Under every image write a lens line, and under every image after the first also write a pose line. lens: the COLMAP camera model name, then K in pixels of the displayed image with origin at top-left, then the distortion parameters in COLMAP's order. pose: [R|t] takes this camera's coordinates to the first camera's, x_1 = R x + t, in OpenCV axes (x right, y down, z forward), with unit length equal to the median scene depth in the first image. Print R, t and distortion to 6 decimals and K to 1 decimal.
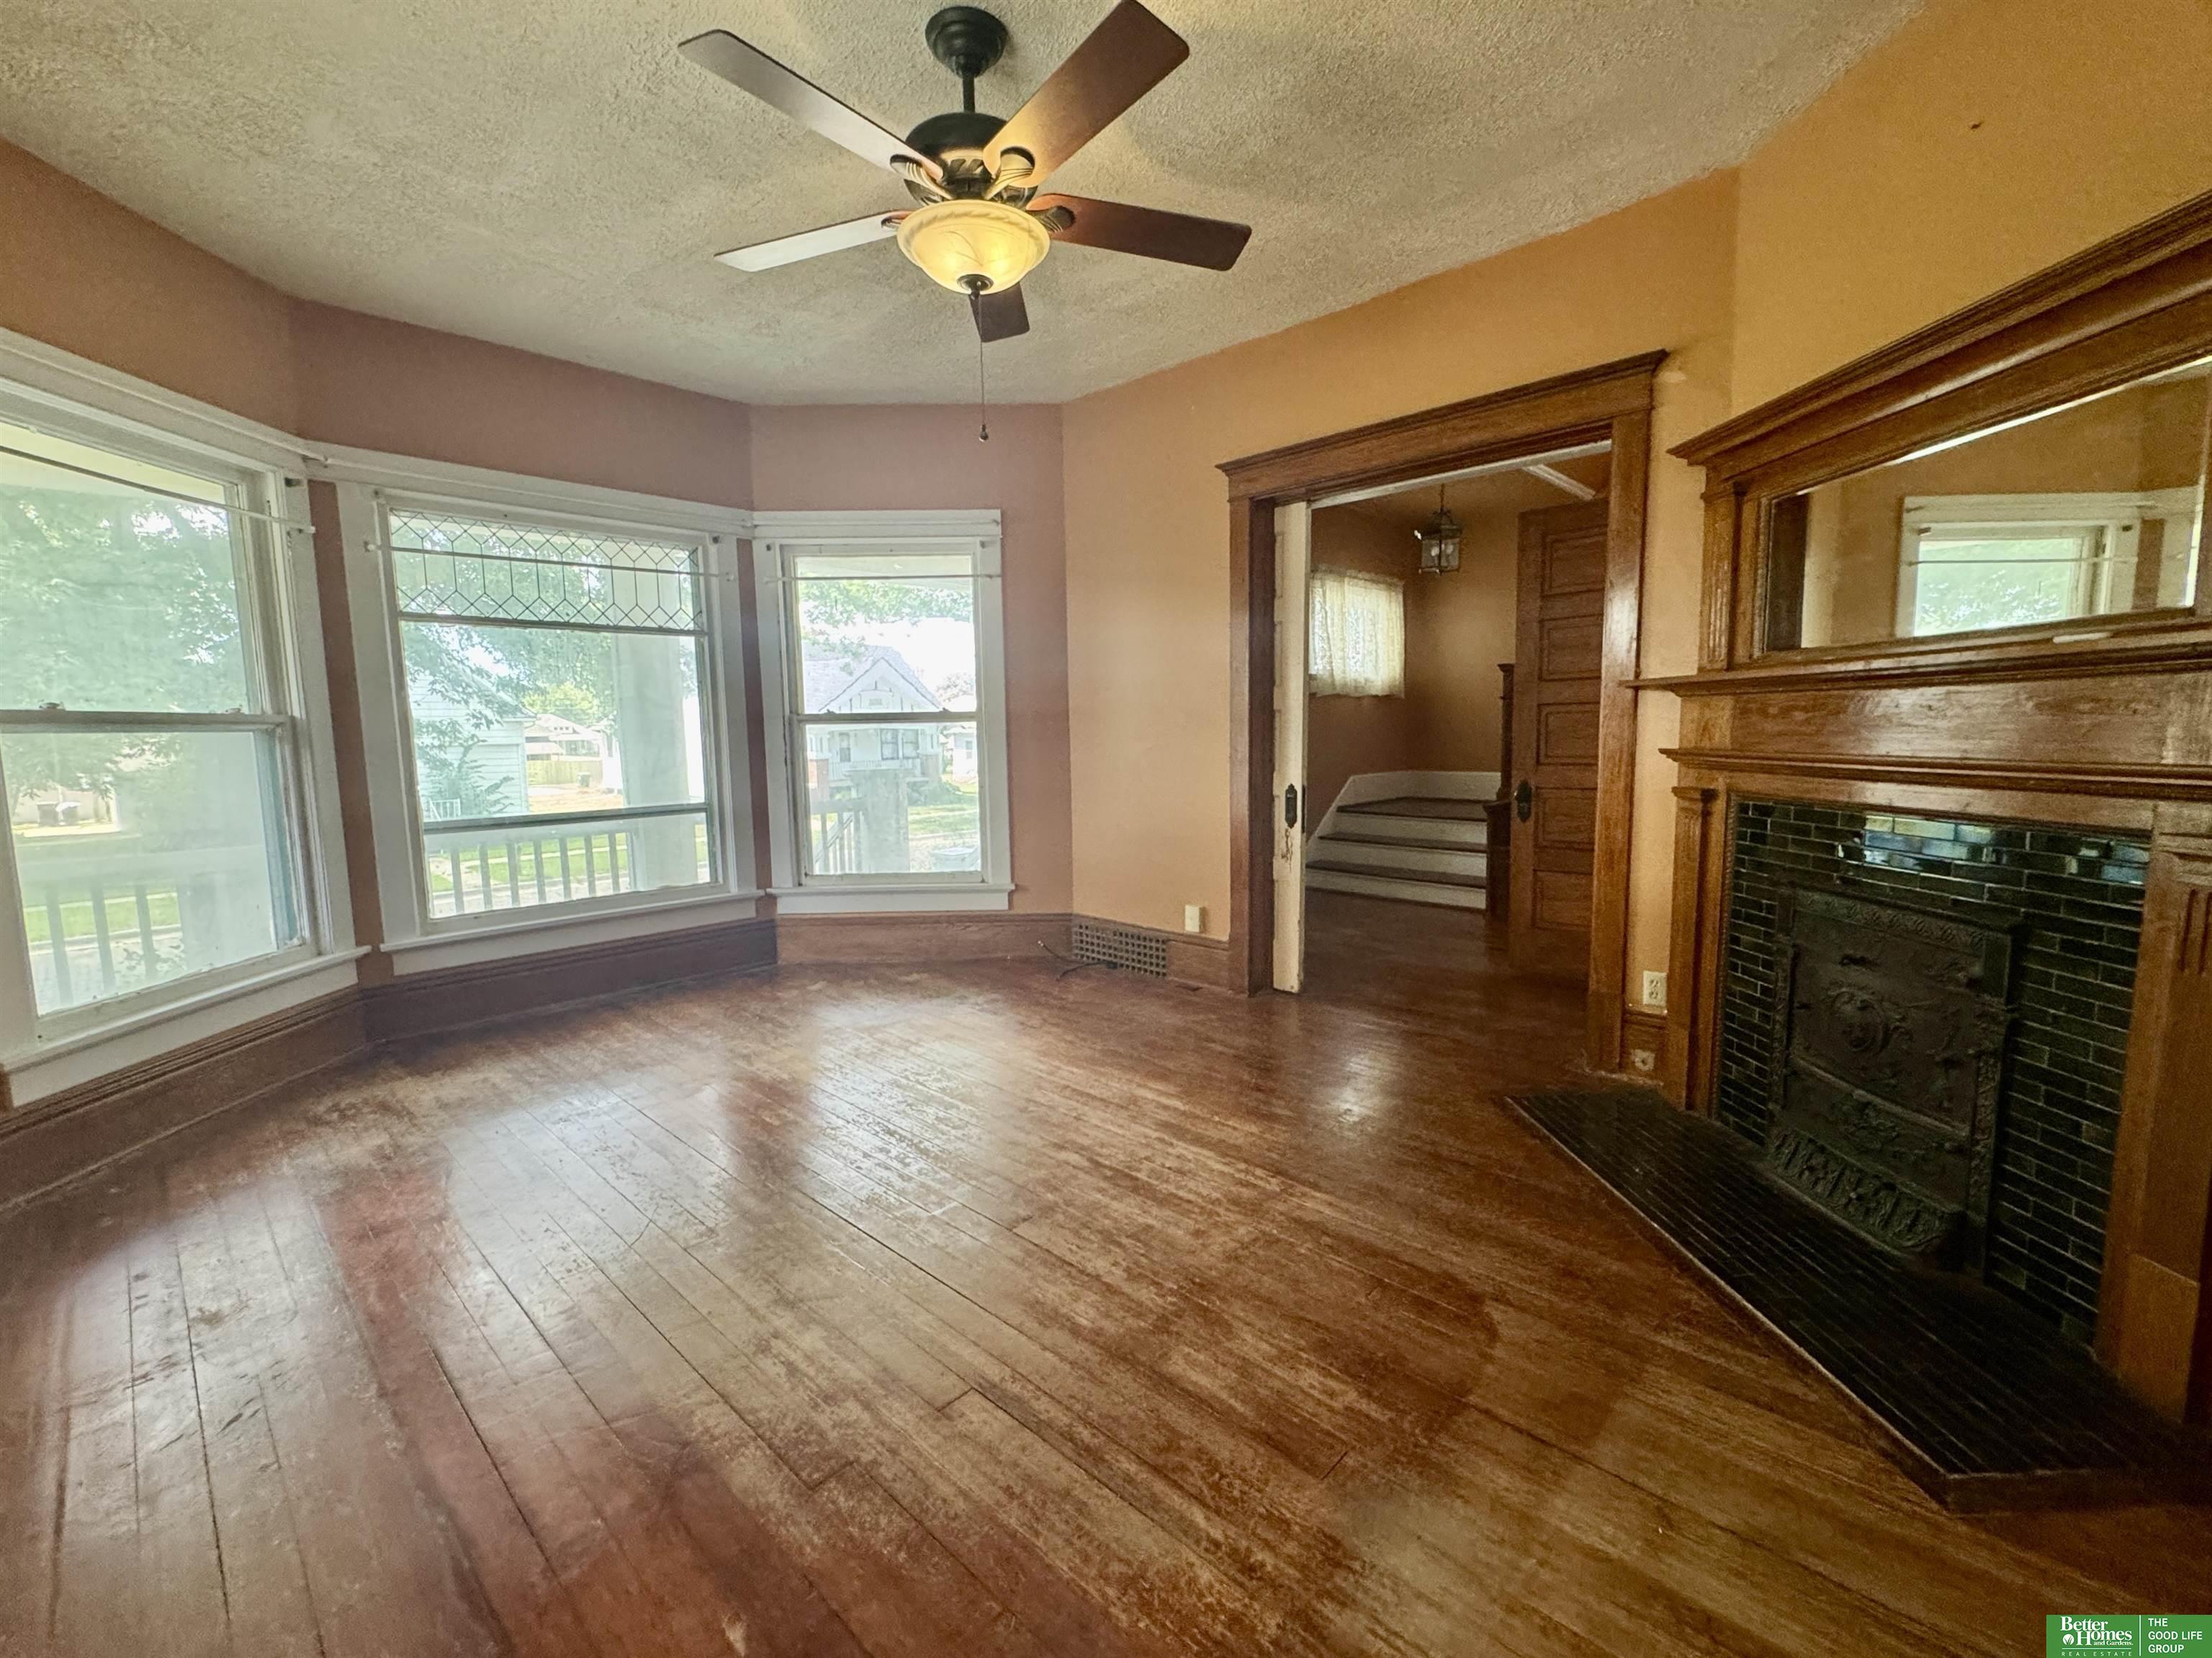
lens RADIAL K [[917.3, 0, 1106.0], [0, 917.3, 829.0], [0, 0, 1]] dist [-0.000083, 0.000055]
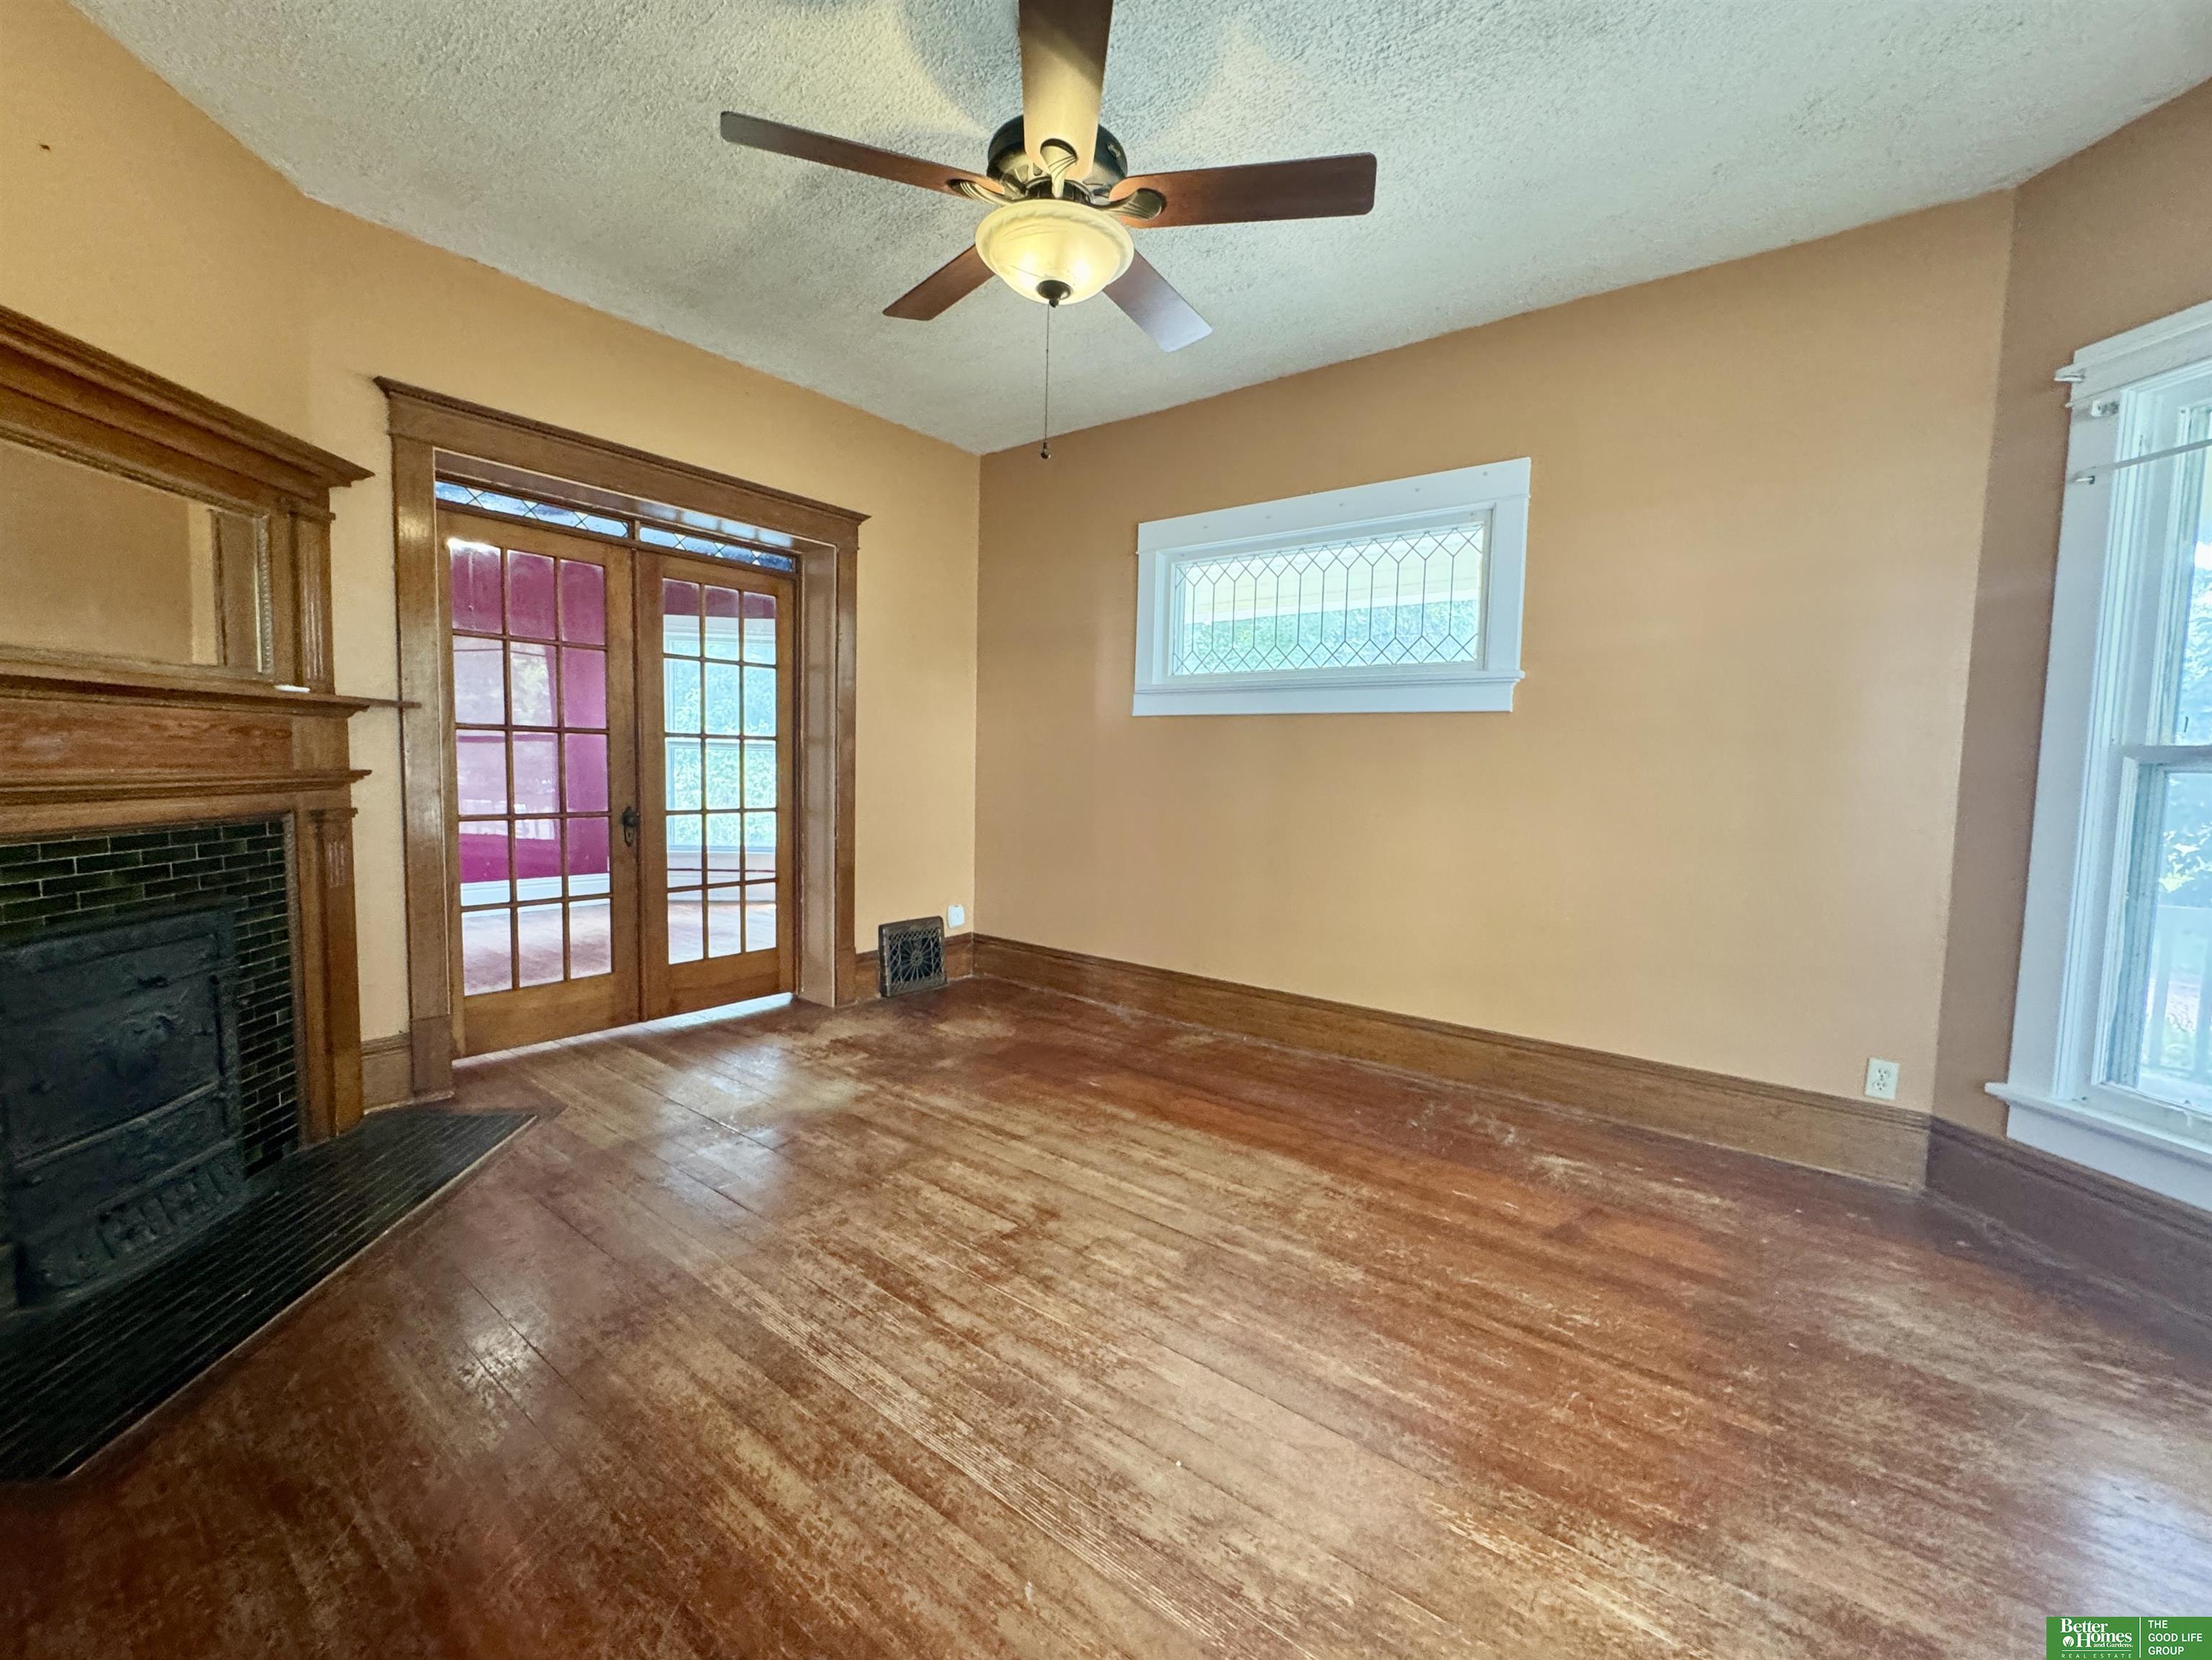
lens RADIAL K [[917.5, 0, 1106.0], [0, 917.5, 830.0], [0, 0, 1]] dist [-0.000083, 0.000055]
pose [[-0.996578, -0.003504, -0.082580, -0.116710], [-0.018758, 0.982620, 0.184681, -0.215008], [0.080498, 0.185598, -0.979323, 1.997486]]
